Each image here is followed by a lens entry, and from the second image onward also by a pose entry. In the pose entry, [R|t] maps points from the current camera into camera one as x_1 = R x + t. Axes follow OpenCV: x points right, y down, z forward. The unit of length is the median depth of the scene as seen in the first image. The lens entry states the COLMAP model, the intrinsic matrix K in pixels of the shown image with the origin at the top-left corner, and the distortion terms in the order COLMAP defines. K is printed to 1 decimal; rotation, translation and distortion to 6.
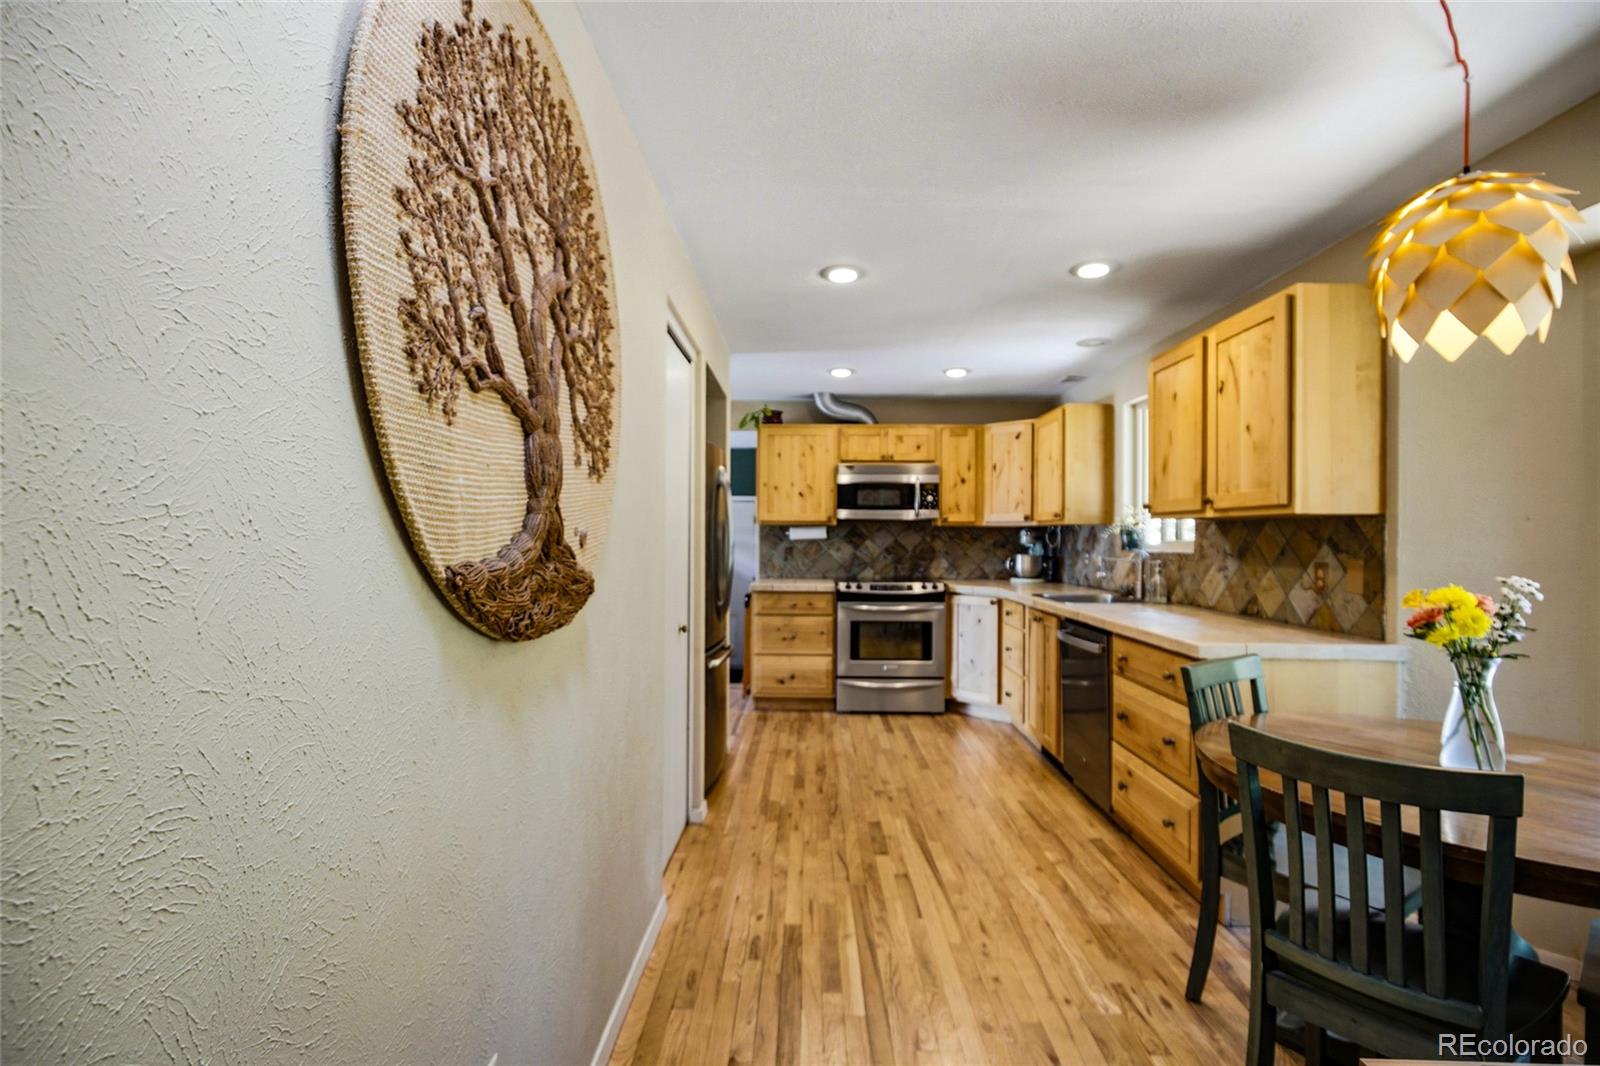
lens RADIAL K [[745.4, 0, 797.5], [0, 745.4, 533.9], [0, 0, 1]] dist [-0.000068, 0.000456]
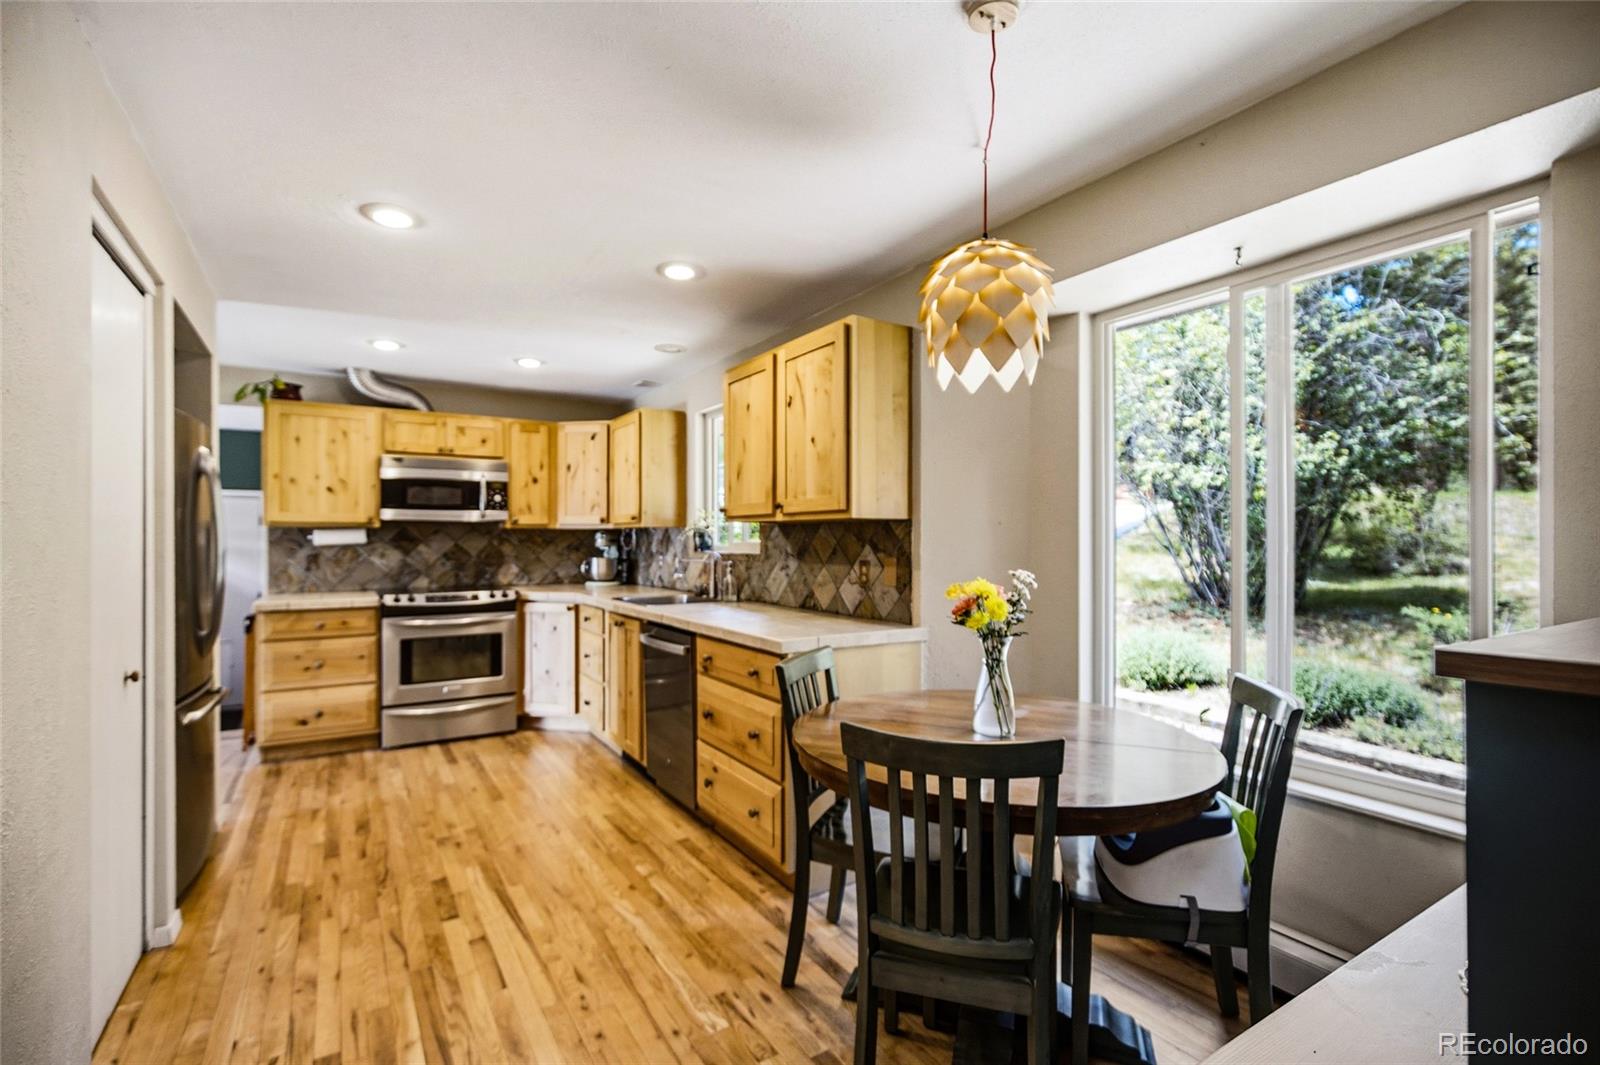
lens RADIAL K [[725.9, 0, 796.9], [0, 725.9, 538.8], [0, 0, 1]] dist [-0.000572, 0.000100]
pose [[0.836606, -0.006386, 0.547767, -0.004753], [0.004482, 0.999978, 0.004814, -0.000882], [-0.547786, -0.001572, 0.836617, 0.081780]]
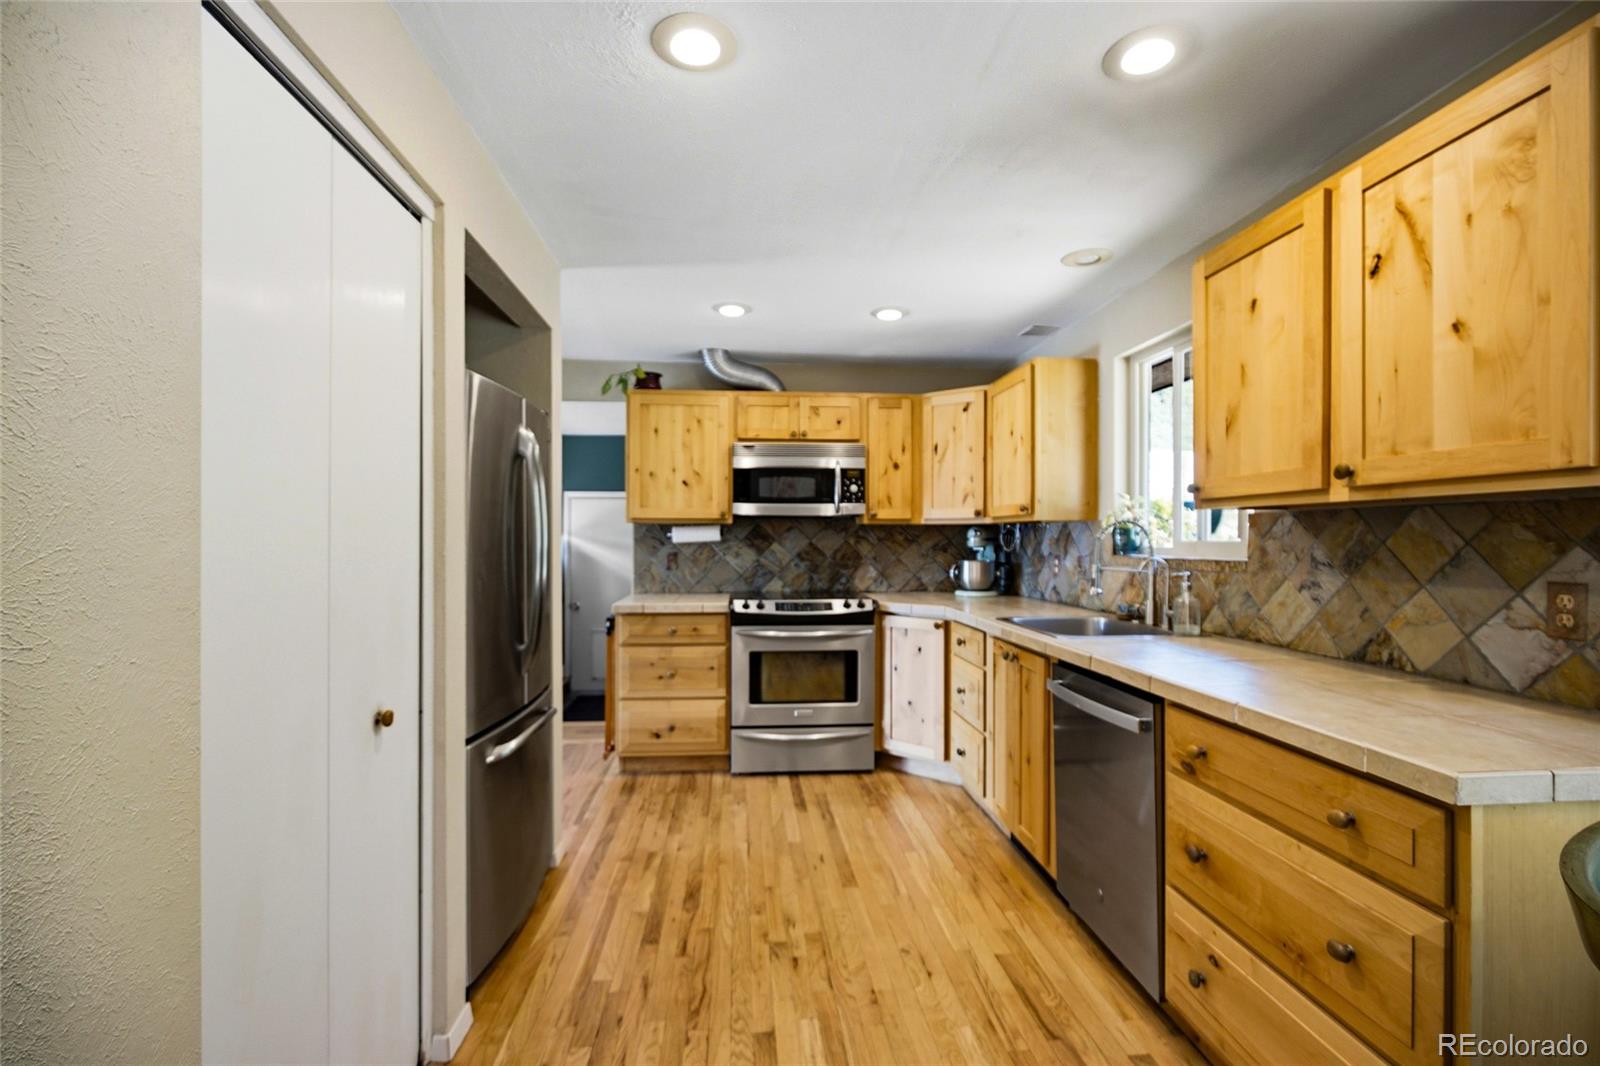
lens RADIAL K [[719.8, 0, 795.9], [0, 719.8, 539.4], [0, 0, 1]] dist [-0.002164, -0.000151]
pose [[0.995100, -0.004539, 0.098769, 0.066456], [0.004141, 0.999982, 0.004230, 0.002327], [-0.098786, -0.003801, 0.995101, 0.398373]]
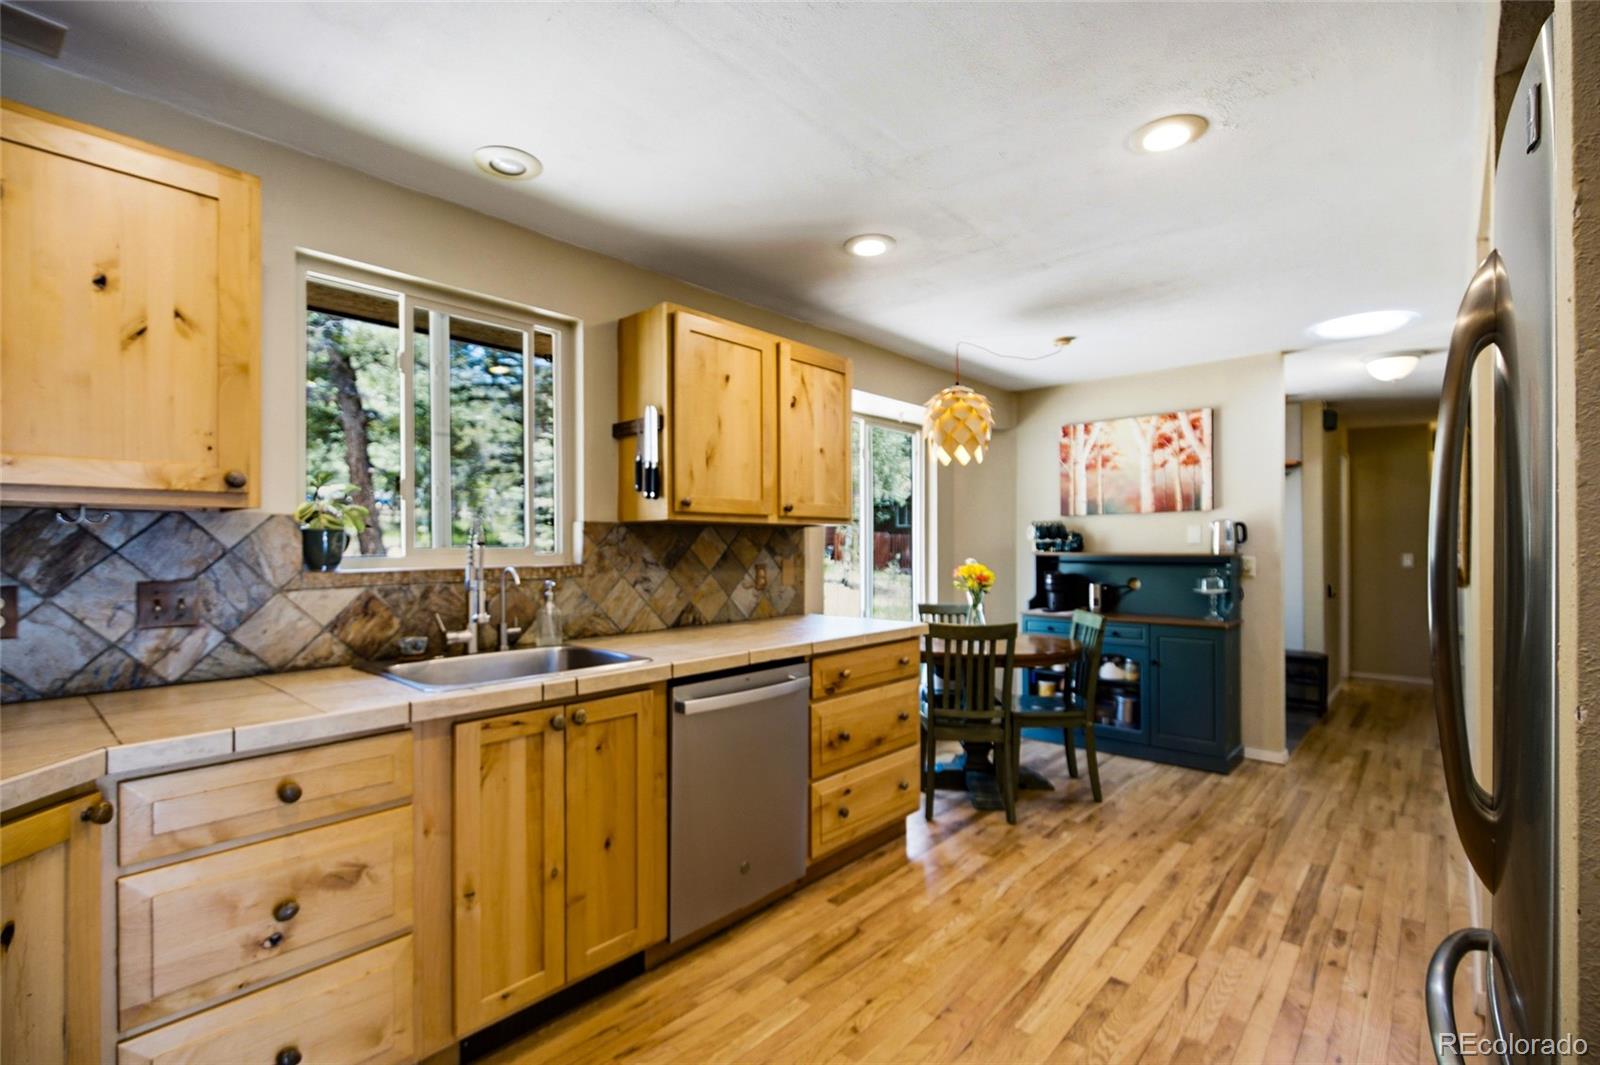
lens RADIAL K [[732.2, 0, 793.0], [0, 732.2, 545.5], [0, 0, 1]] dist [0.001267, -0.000608]
pose [[-0.758209, -0.003646, 0.652001, -0.087936], [-0.003821, 0.999992, 0.001148, 0.004868], [-0.652000, -0.001621, -0.758217, 1.400026]]
